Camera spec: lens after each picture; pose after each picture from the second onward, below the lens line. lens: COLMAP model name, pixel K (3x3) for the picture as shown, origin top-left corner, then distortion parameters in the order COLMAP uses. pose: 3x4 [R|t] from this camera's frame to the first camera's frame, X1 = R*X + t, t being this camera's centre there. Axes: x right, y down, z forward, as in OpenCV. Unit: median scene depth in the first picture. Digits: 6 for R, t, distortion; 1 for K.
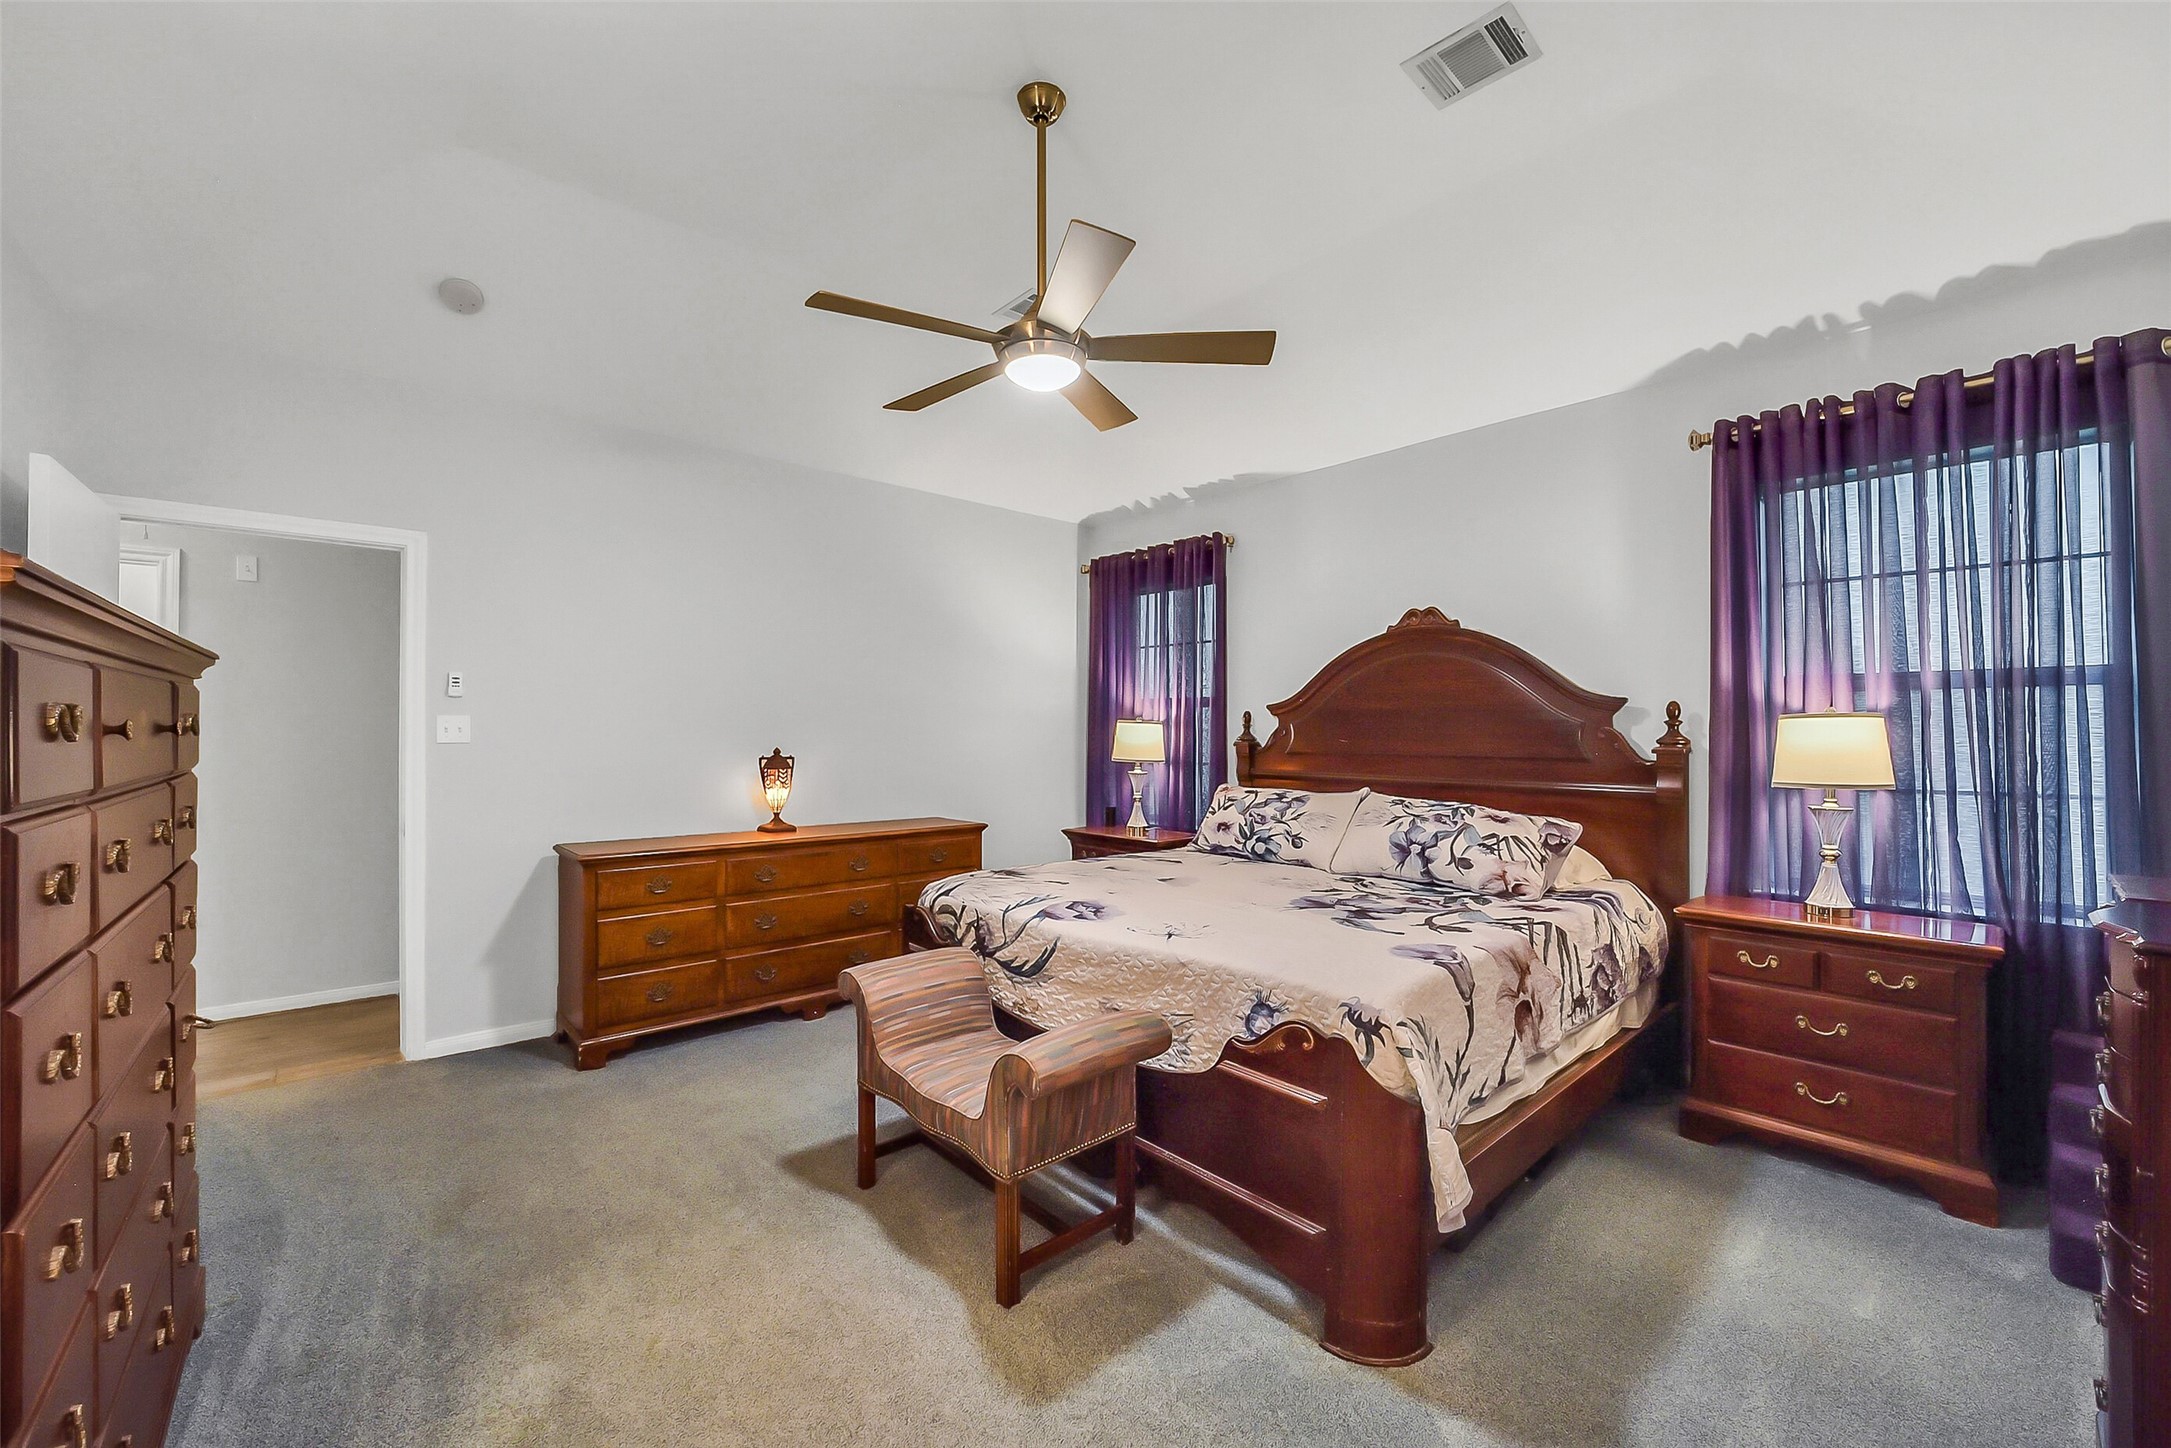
lens RADIAL K [[848.1, 0, 1085.6], [0, 848.1, 714.4], [0, 0, 1]] dist [-0.017218, 0.003129]
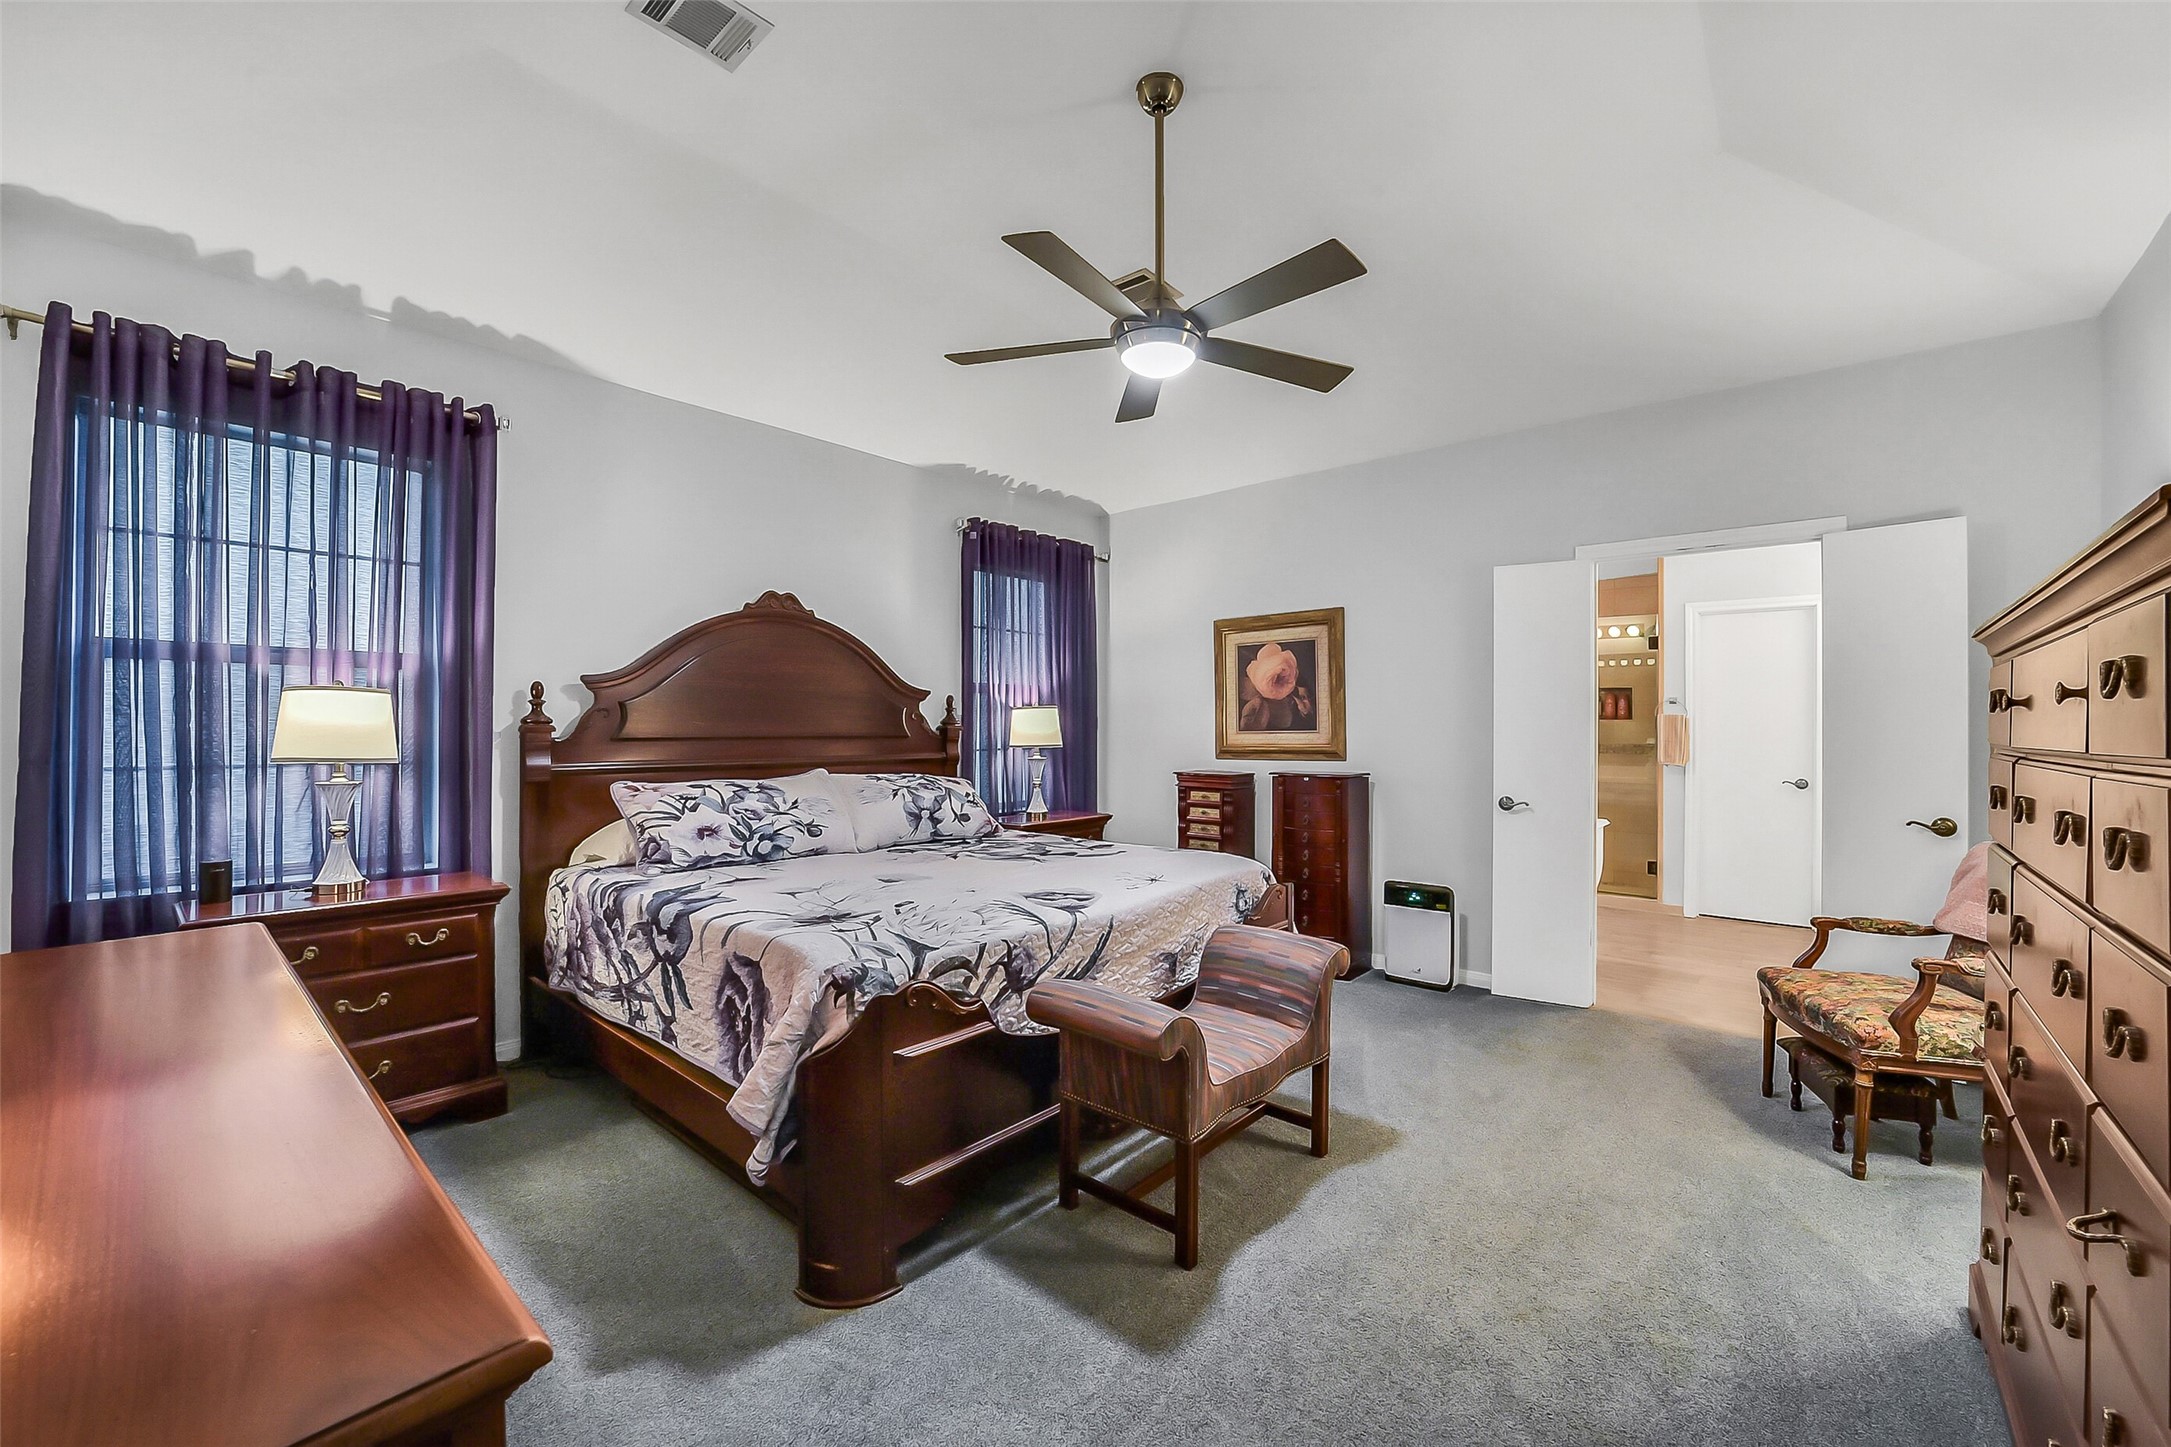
lens RADIAL K [[875.4, 0, 1090.1], [0, 875.4, 718.5], [0, 0, 1]] dist [-0.026050, 0.006392]
pose [[-0.115188, -0.004267, 0.993335, -0.724518], [-0.030837, 0.999524, 0.000718, 0.015260], [-0.992865, -0.030549, -0.115264, 0.781279]]
